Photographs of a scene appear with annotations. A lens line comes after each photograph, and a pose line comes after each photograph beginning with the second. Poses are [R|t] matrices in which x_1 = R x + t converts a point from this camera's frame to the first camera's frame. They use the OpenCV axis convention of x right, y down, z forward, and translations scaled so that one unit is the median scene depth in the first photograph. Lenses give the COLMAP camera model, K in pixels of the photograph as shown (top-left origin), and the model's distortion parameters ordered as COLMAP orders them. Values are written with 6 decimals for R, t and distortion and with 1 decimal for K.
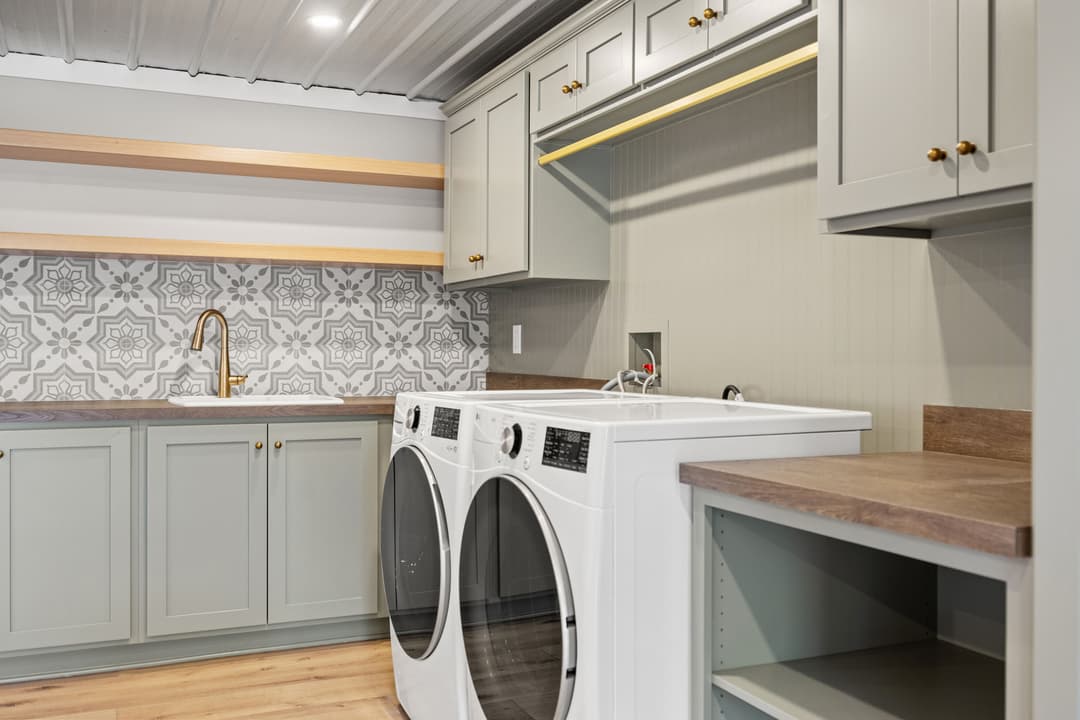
lens RADIAL K [[1028.6, 0, 537.4], [0, 1028.6, 353.3], [0, 0, 1]] dist [0.012115, 0.005388]
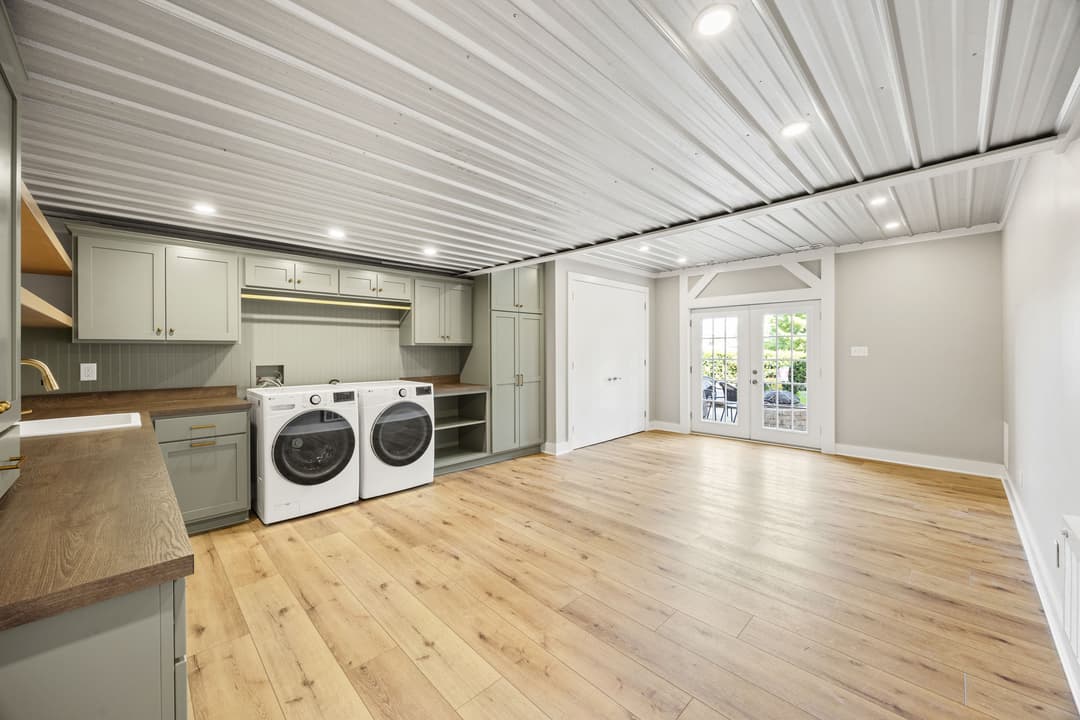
lens RADIAL K [[412.5, 0, 542.0], [0, 412.5, 349.8], [0, 0, 1]] dist [-0.003134, -0.000059]
pose [[-0.361445, -0.000151, 0.932393, -0.965040], [0.007345, 0.999968, 0.003009, -0.048972], [-0.932365, 0.007936, -0.361432, 0.581557]]
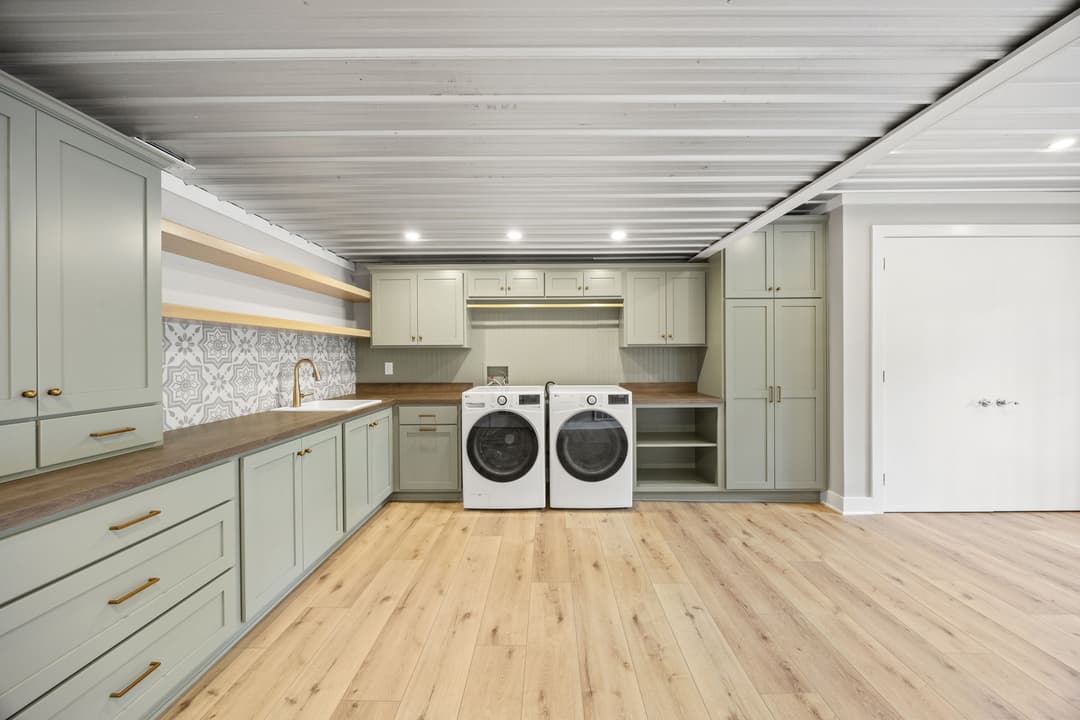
lens RADIAL K [[409.3, 0, 544.9], [0, 409.3, 357.5], [0, 0, 1]] dist [-0.001190, -0.000157]
pose [[0.408095, -0.012420, 0.912855, -0.780445], [0.011370, 0.999899, 0.008521, -0.045349], [-0.912869, 0.006902, 0.408195, 0.295859]]
